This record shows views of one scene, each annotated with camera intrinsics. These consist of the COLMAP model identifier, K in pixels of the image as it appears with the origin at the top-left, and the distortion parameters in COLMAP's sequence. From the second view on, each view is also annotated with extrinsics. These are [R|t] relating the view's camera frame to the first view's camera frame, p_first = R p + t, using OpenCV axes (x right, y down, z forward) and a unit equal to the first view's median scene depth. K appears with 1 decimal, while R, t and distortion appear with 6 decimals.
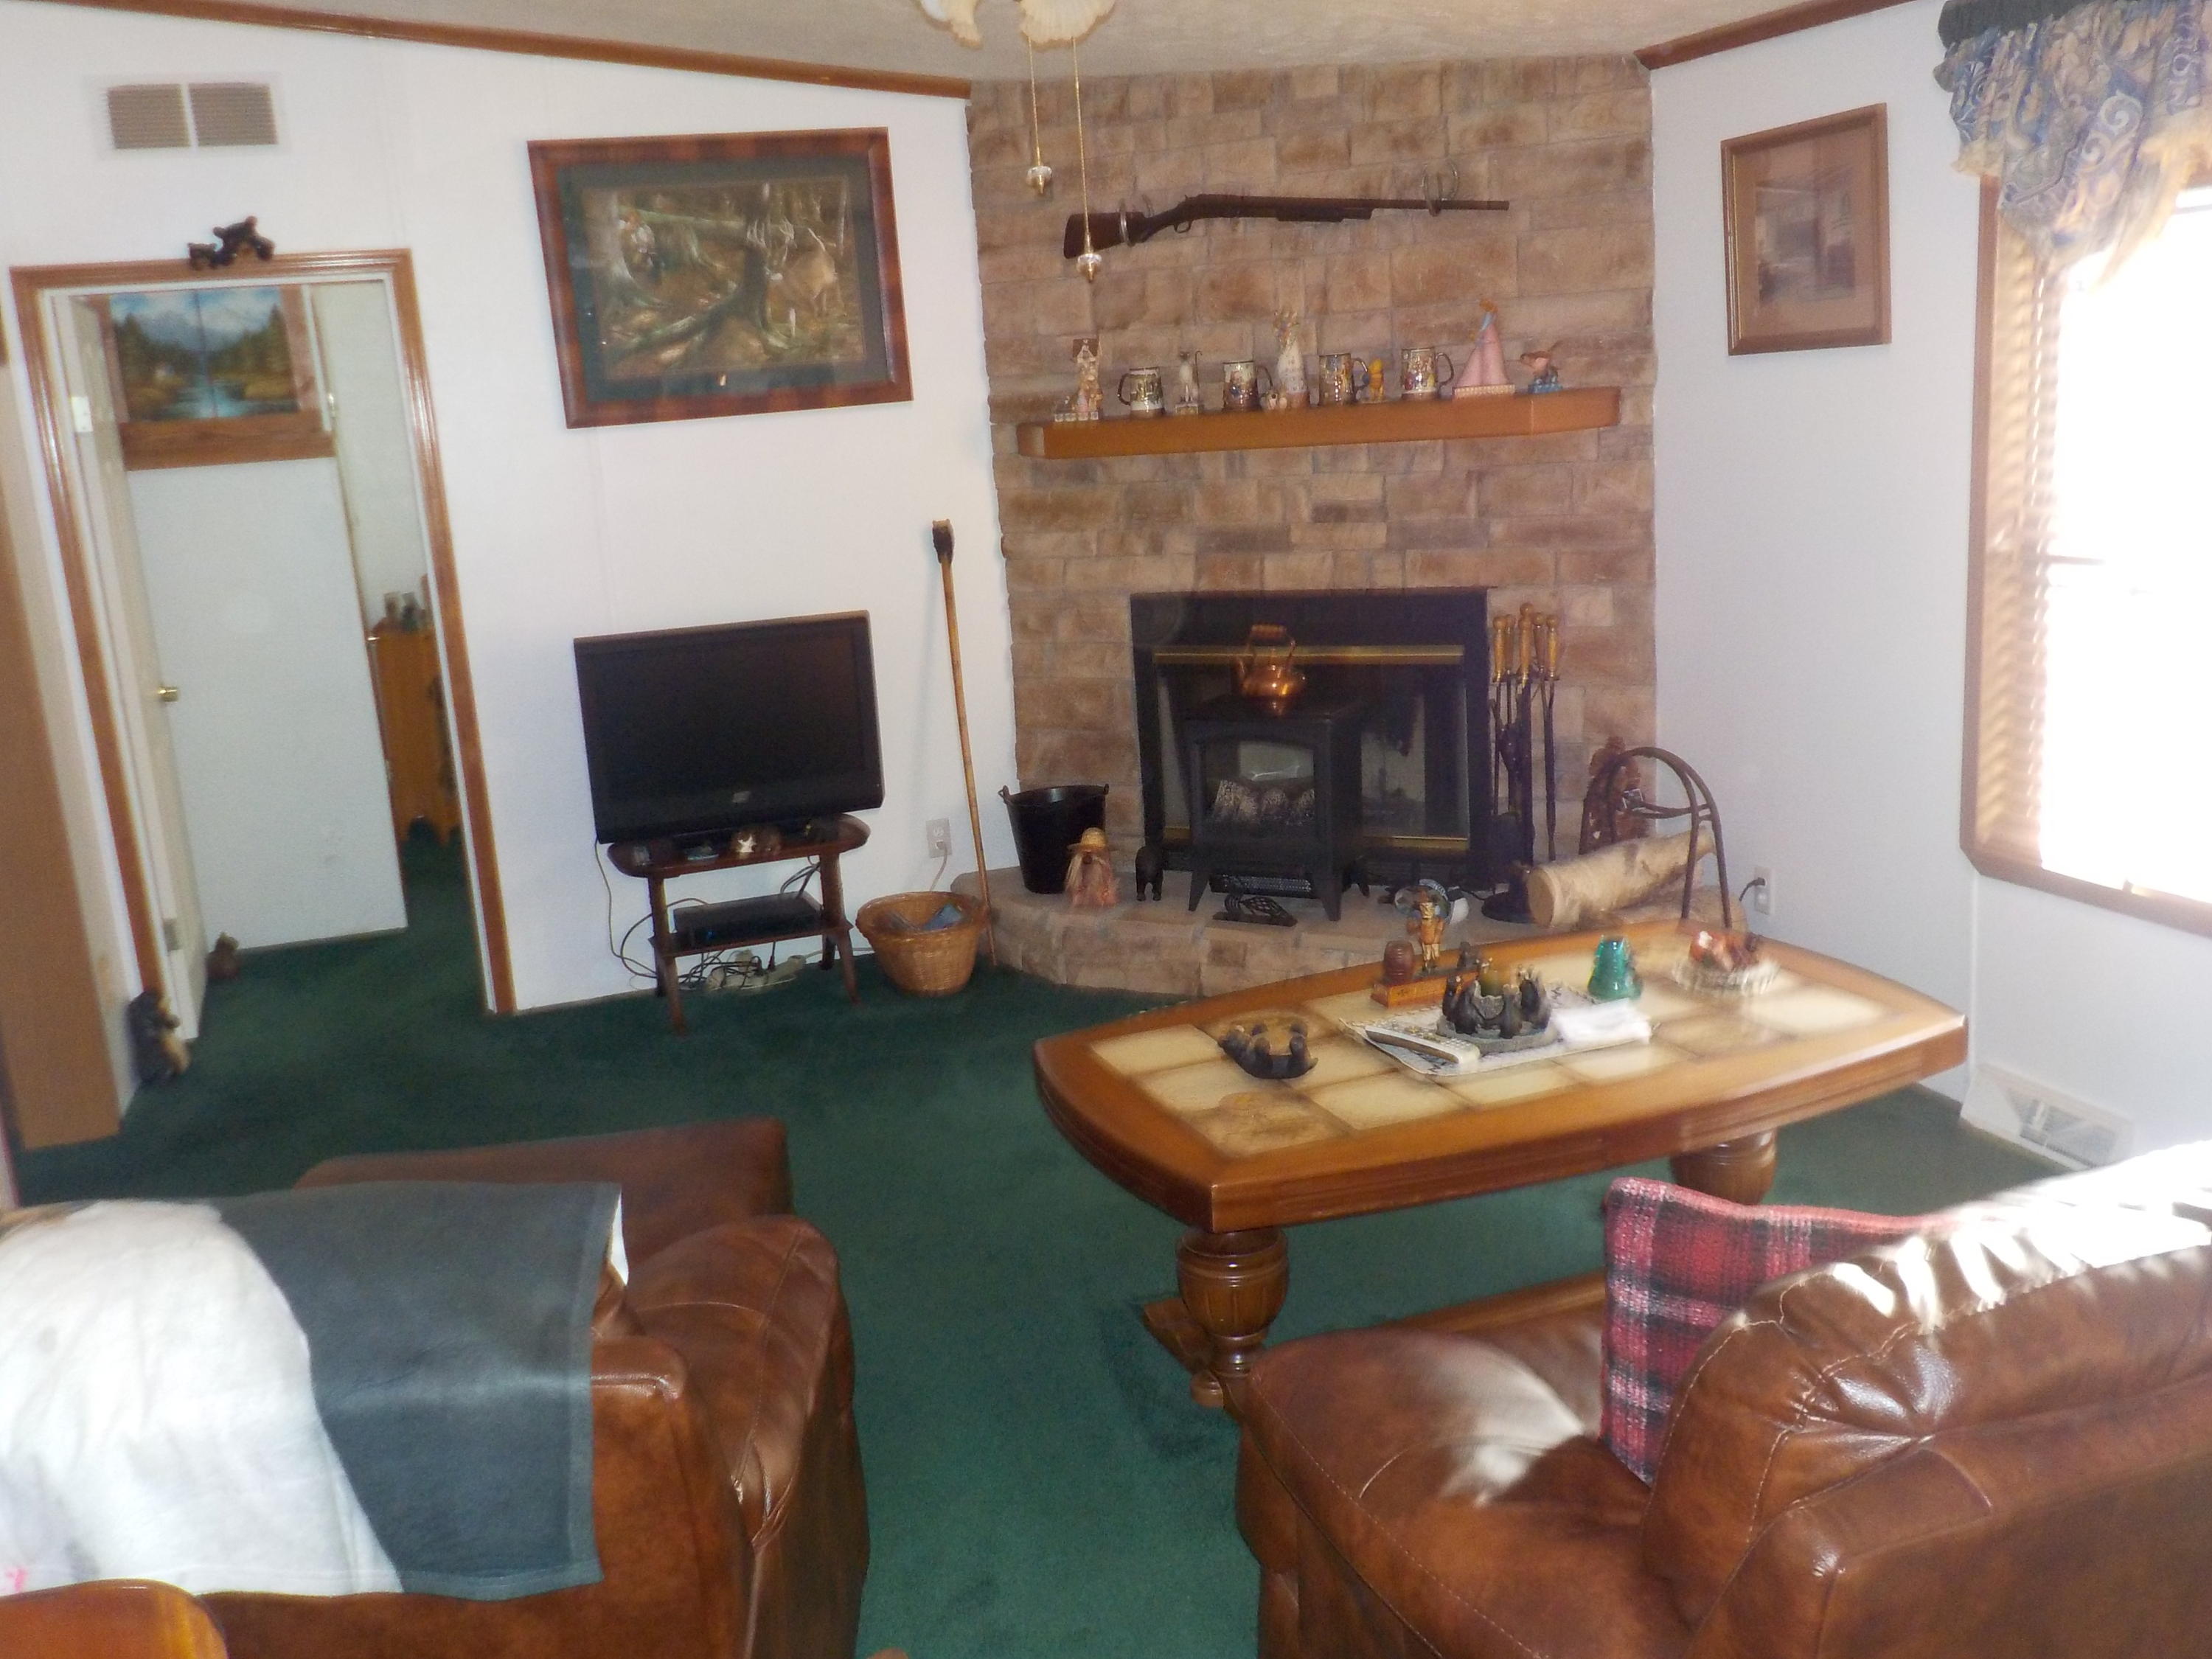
lens RADIAL K [[1944.5, 0, 1100.8], [0, 1944.5, 832.1], [0, 0, 1]] dist [0.010749, -0.025568]
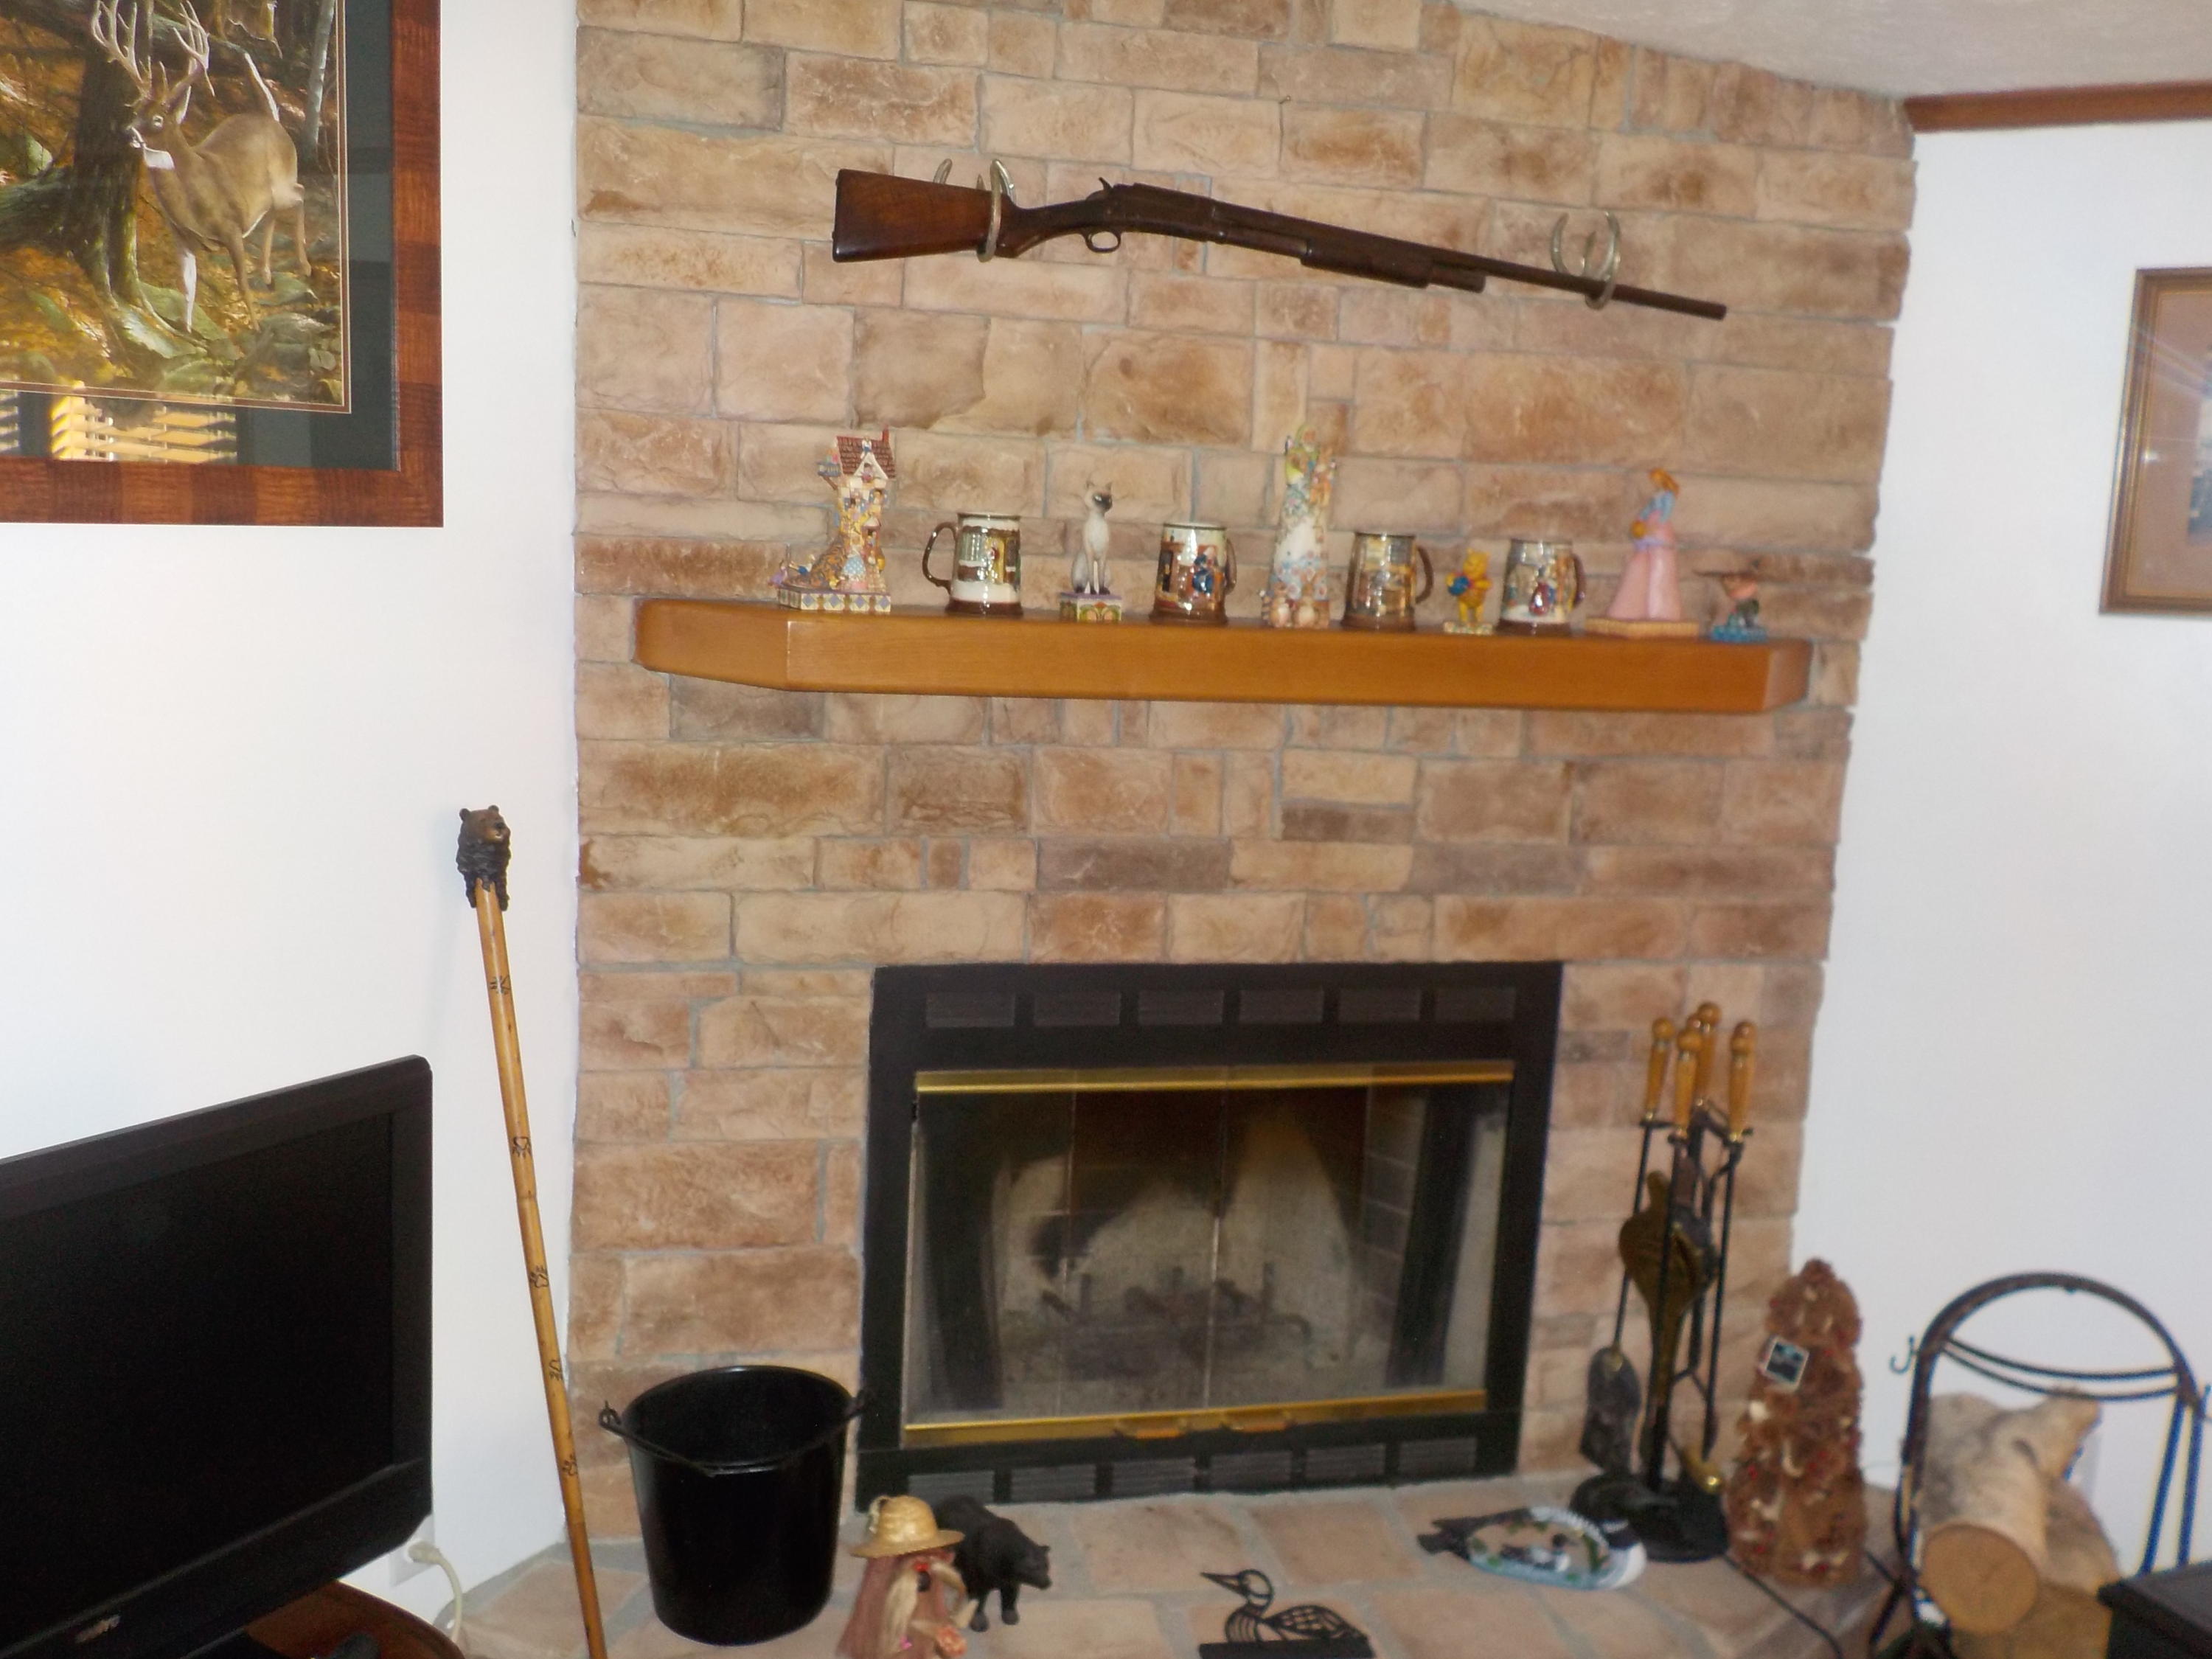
lens RADIAL K [[1944.5, 0, 1113.8], [0, 1944.5, 826.1], [0, 0, 1]] dist [0.010749, -0.025568]
pose [[0.778523, 0.005361, 0.627593, -0.259622], [0.041985, 0.997279, -0.060602, -0.134403], [-0.626210, 0.073530, 0.776179, 0.628444]]
